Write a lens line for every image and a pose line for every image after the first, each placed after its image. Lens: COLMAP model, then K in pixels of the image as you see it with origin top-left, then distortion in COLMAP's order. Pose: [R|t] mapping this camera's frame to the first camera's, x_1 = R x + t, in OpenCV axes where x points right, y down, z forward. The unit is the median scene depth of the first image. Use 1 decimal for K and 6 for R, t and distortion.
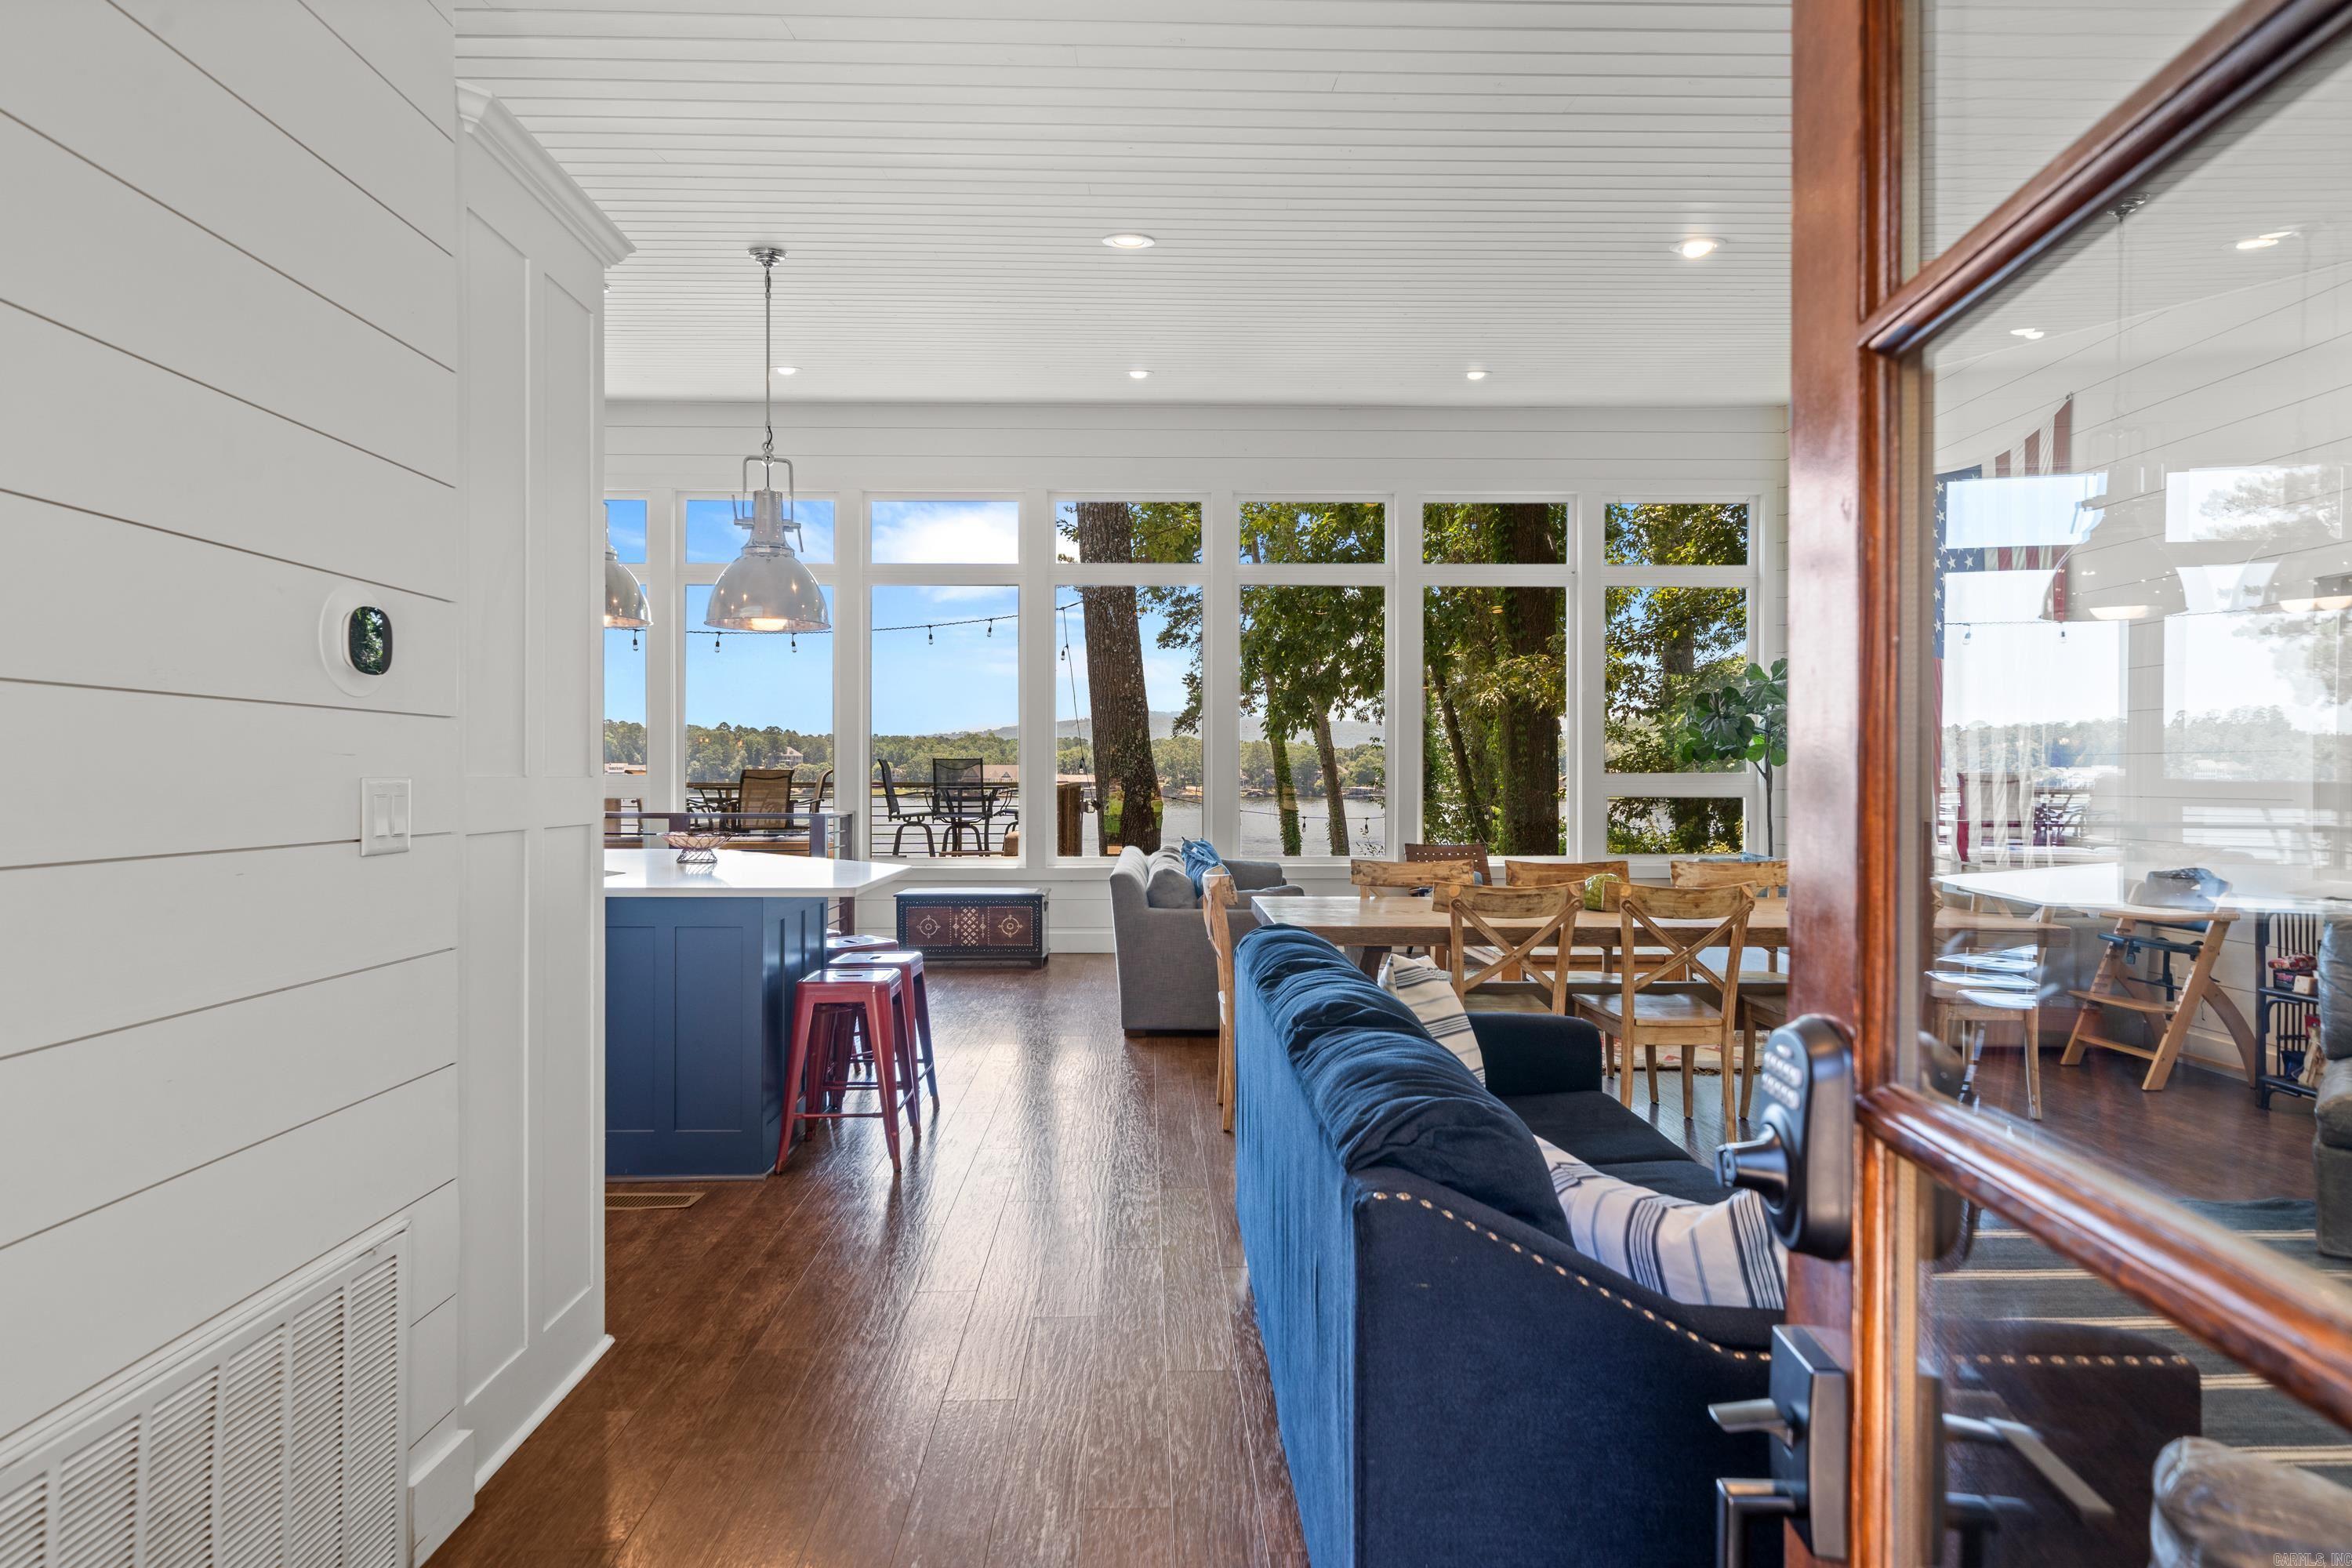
lens RADIAL K [[1254.5, 0, 1170.6], [0, 1254.5, 779.9], [0, 0, 1]] dist [-0.004811, -0.000322]
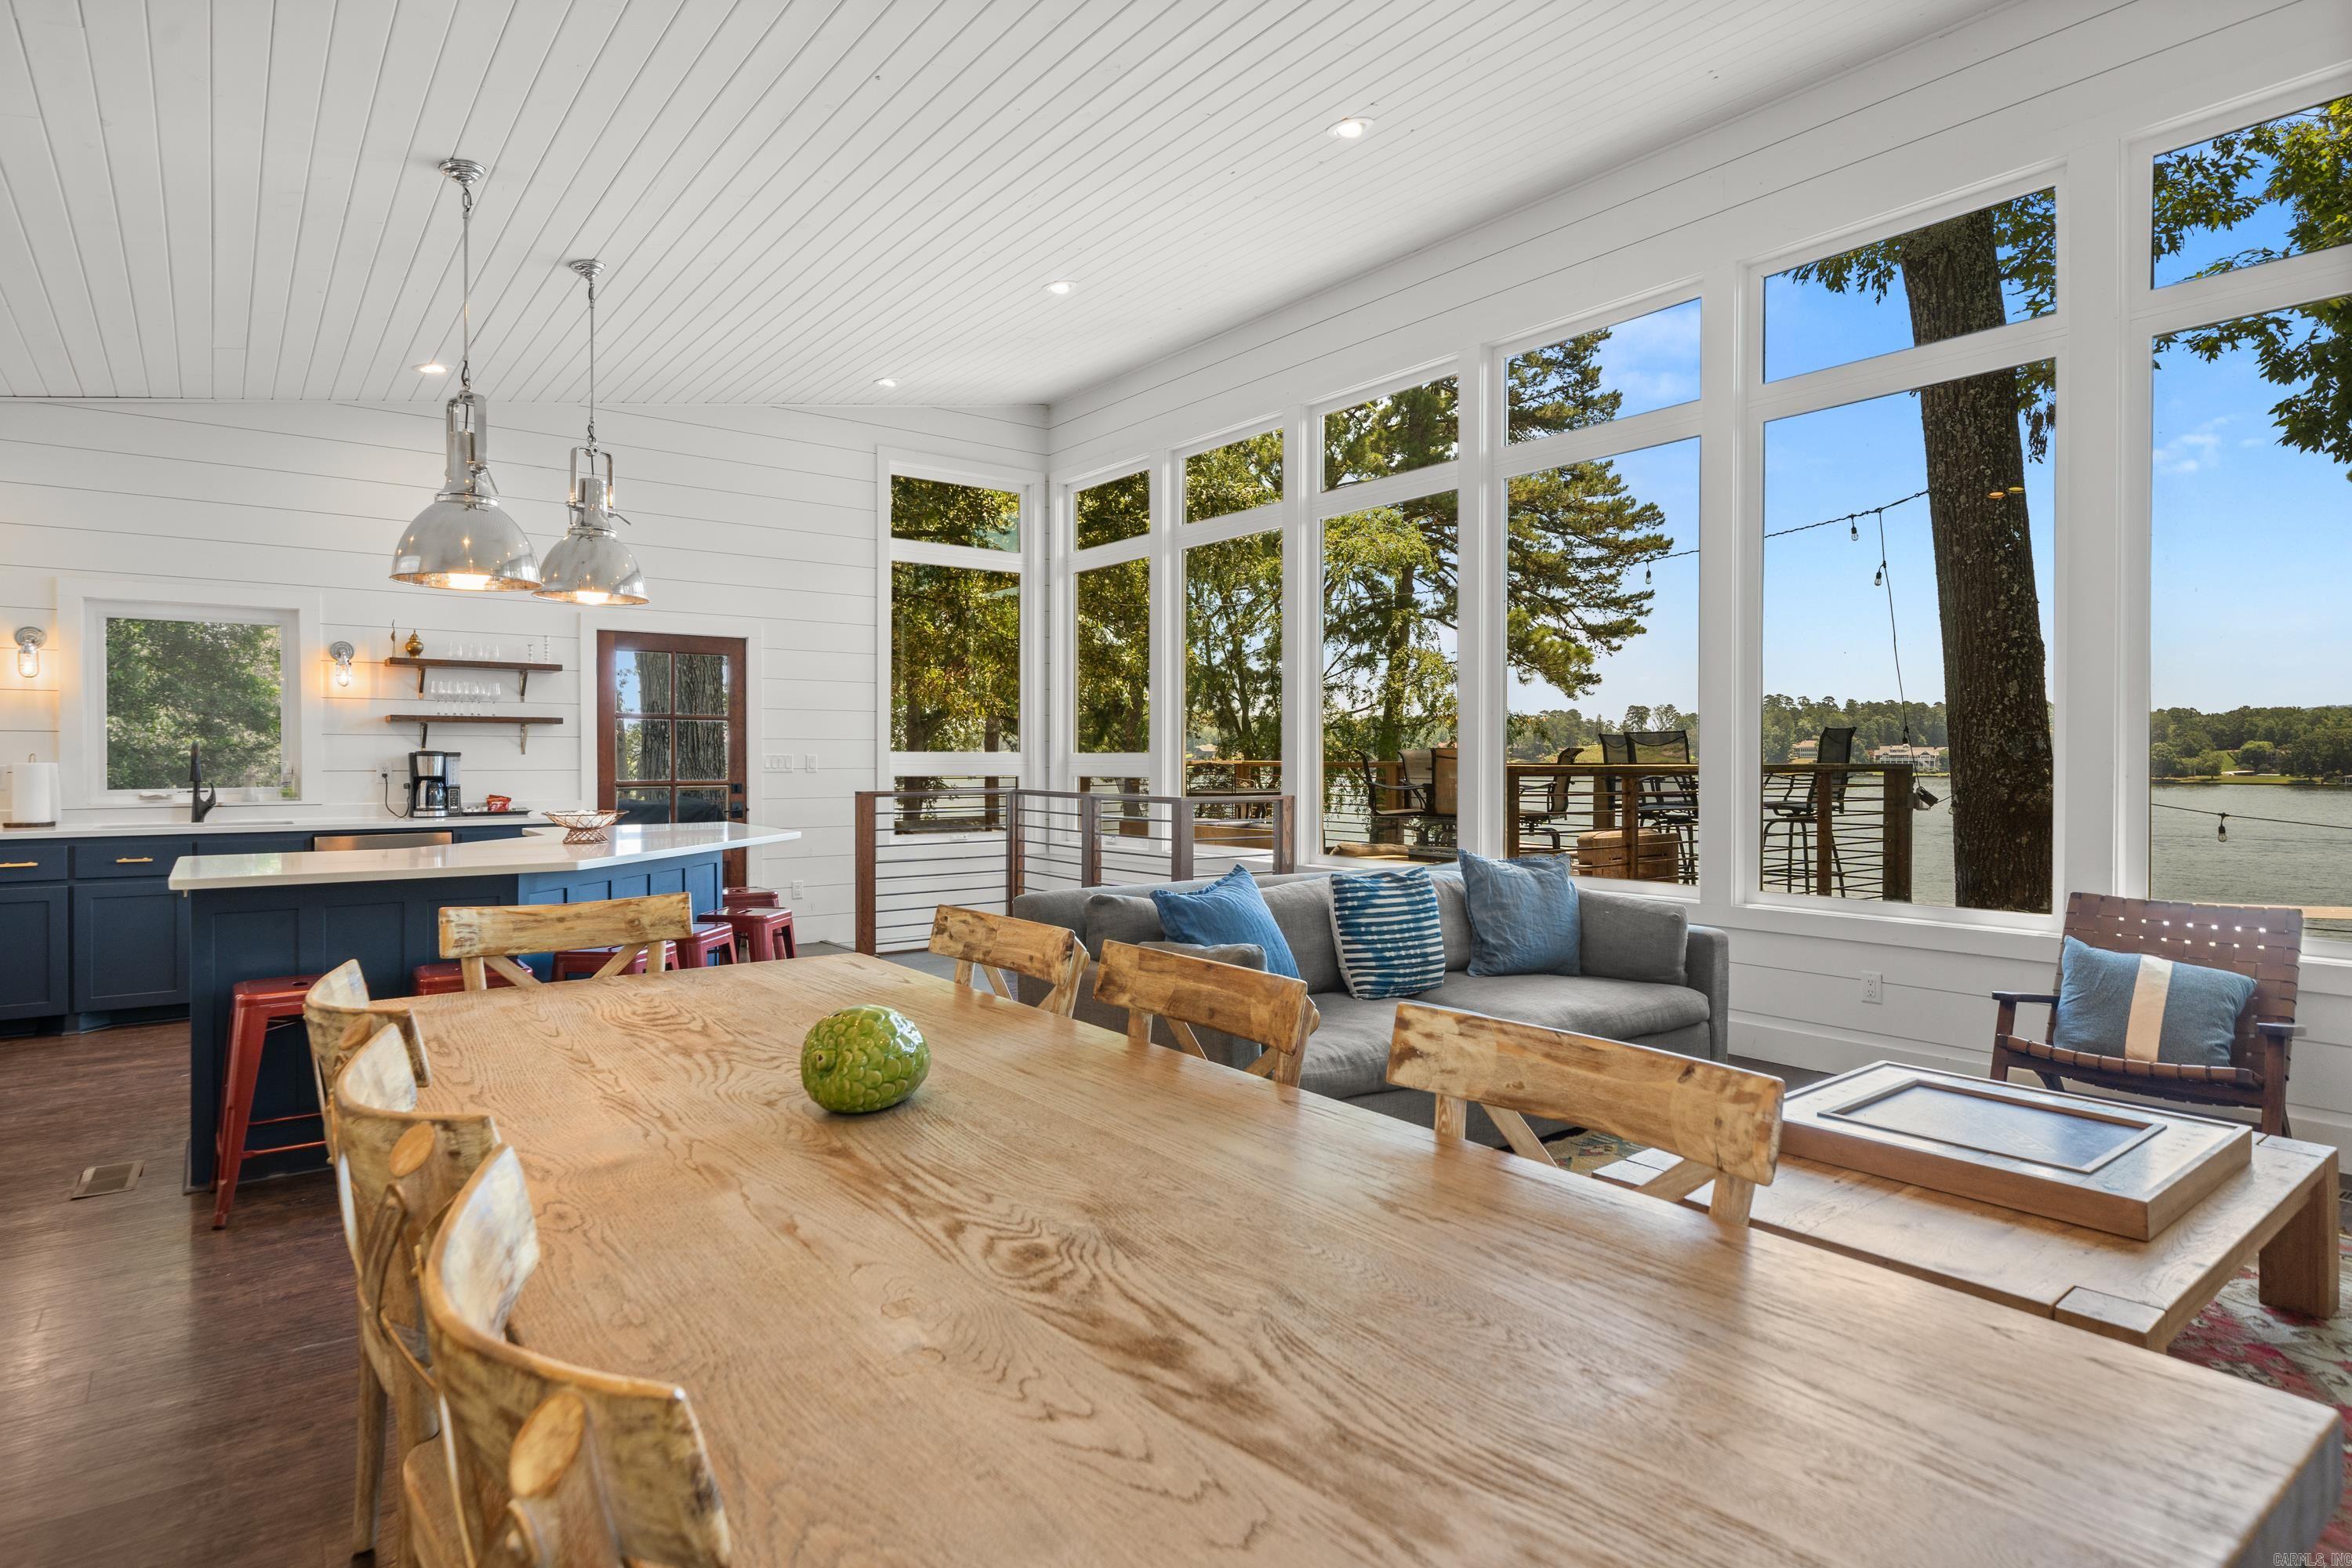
lens RADIAL K [[1218.0, 0, 1151.2], [0, 1218.0, 764.0], [0, 0, 1]] dist [0.002404, 0.003879]
pose [[0.575478, 0.003555, -0.817809, 0.324831], [-0.001878, 0.999994, 0.003025, 0.001882], [0.817815, -0.000205, 0.575481, 0.440846]]
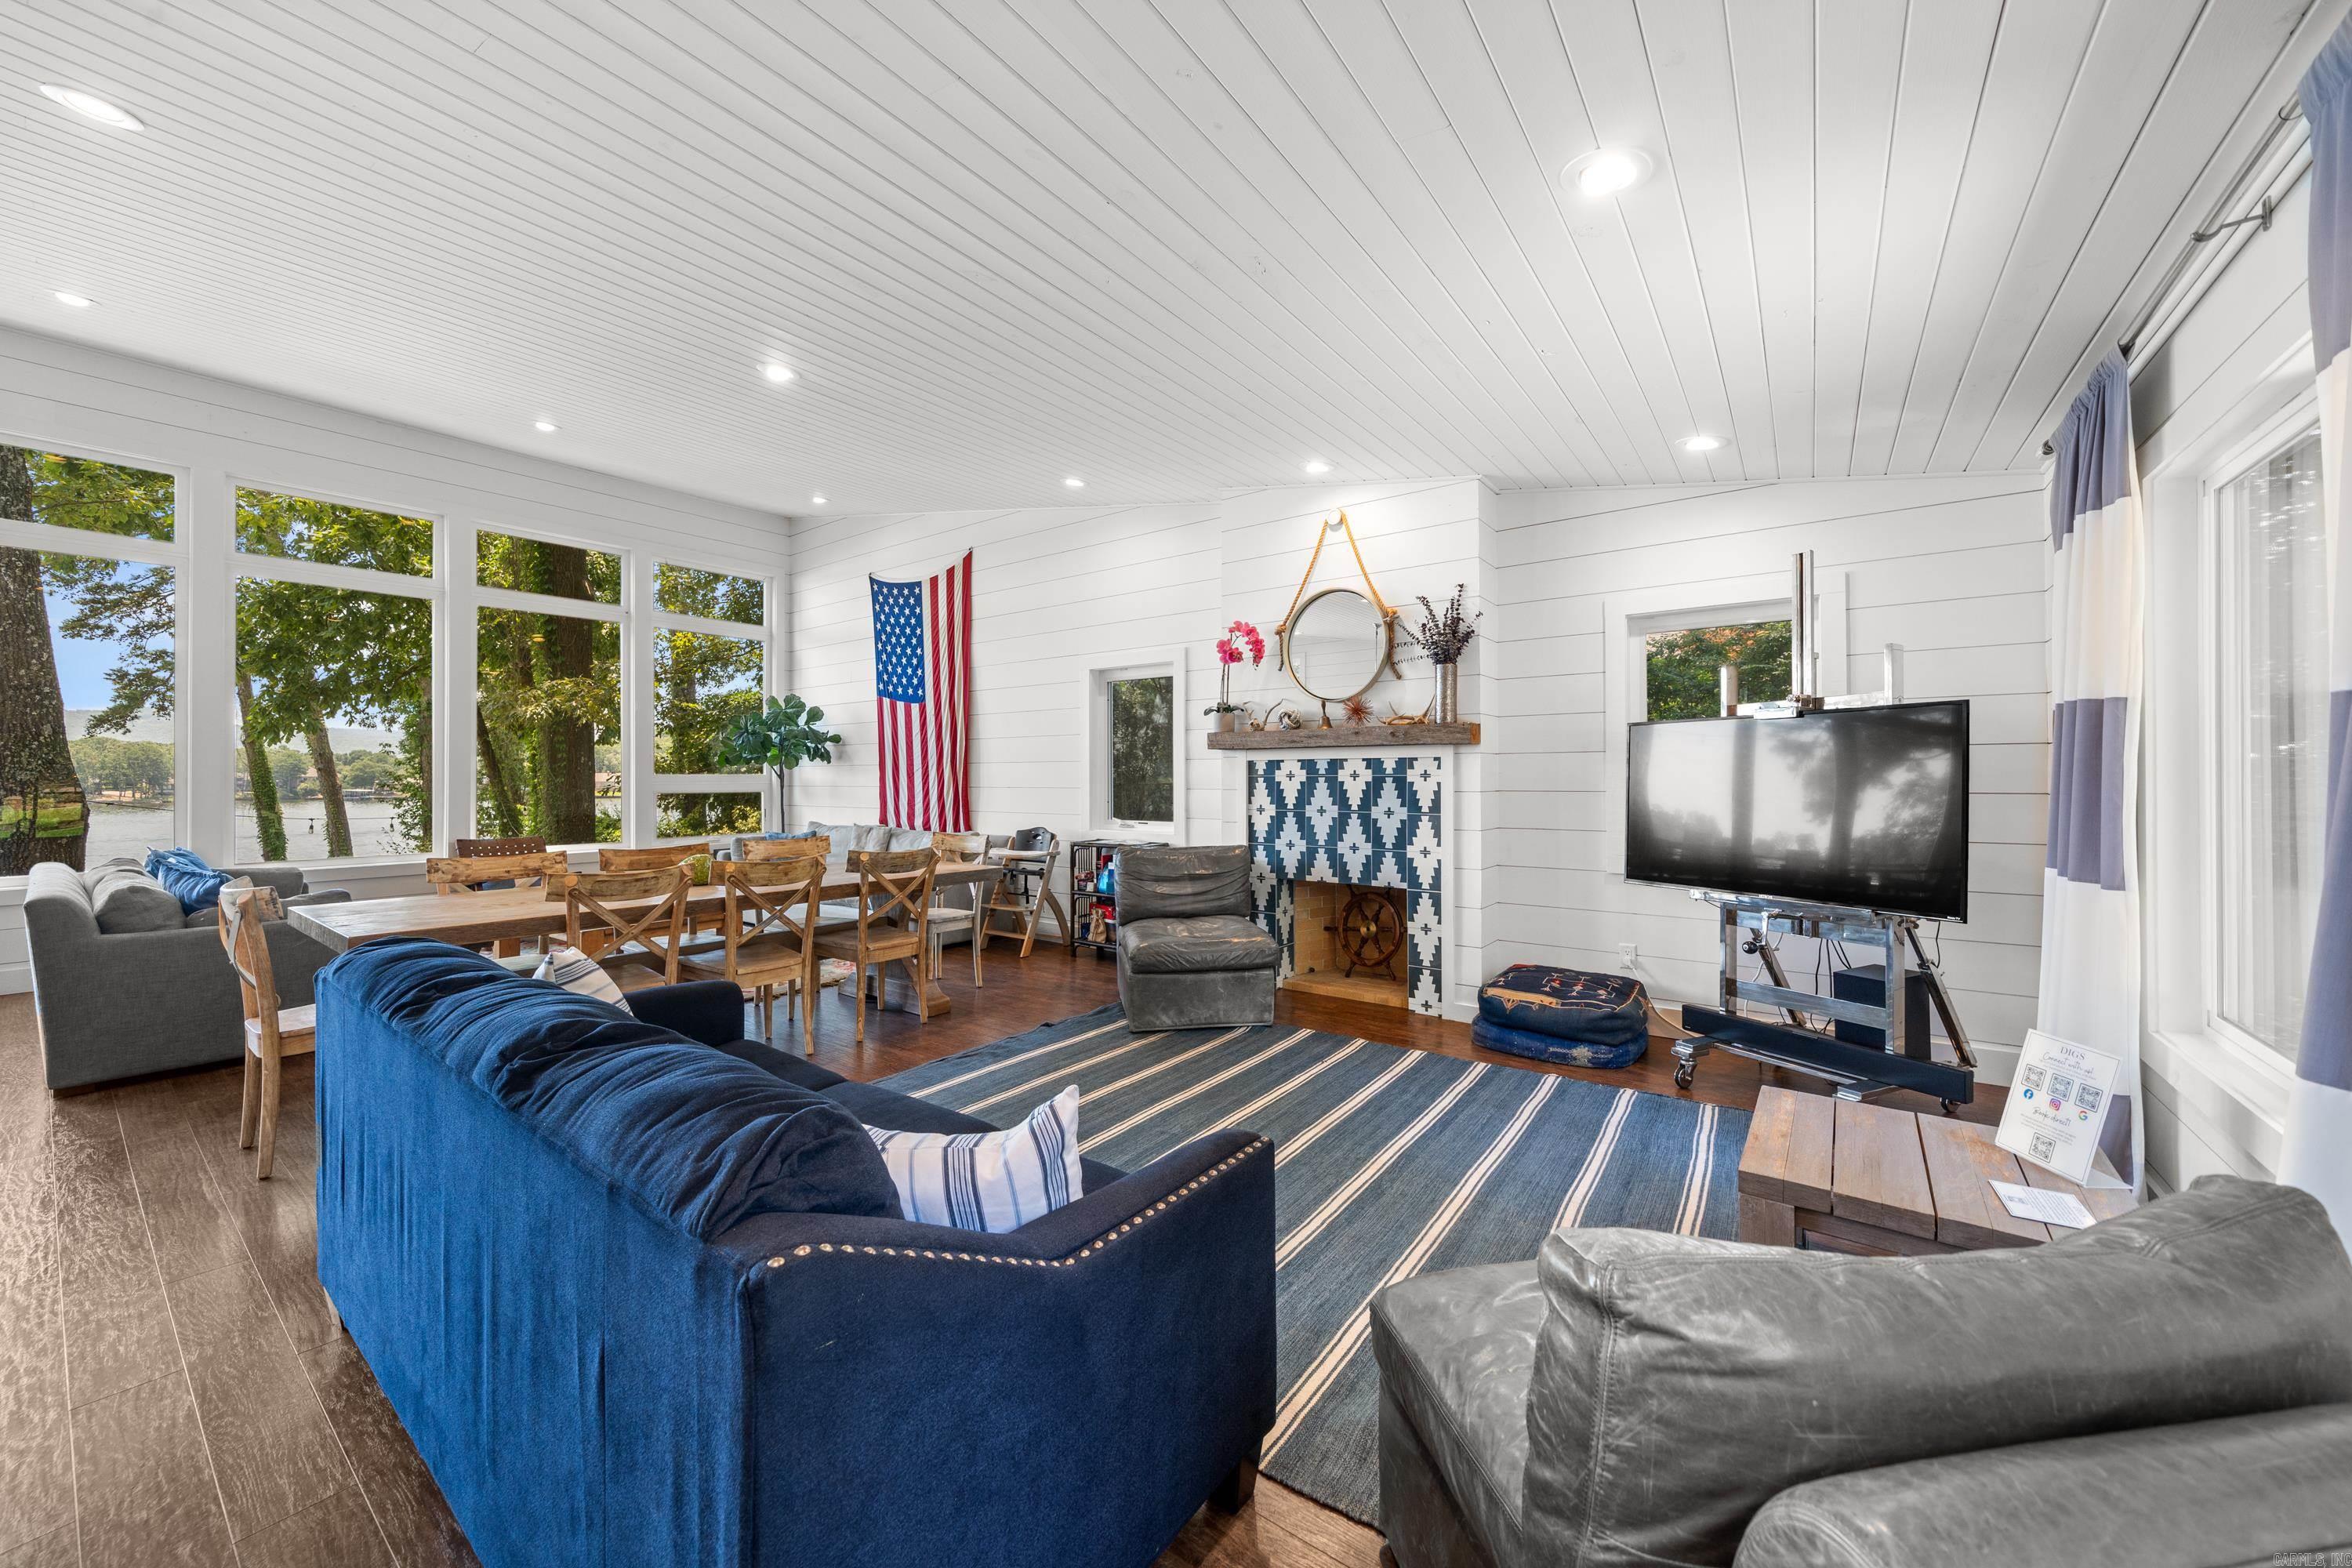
lens RADIAL K [[866.4, 0, 1152.3], [0, 866.4, 771.1], [0, 0, 1]] dist [0.002822, -0.000220]
pose [[0.629626, 0.001291, 0.776897, -0.017838], [0.006901, 0.999950, -0.007255, 0.001141], [-0.776868, 0.009929, 0.629586, 0.060809]]
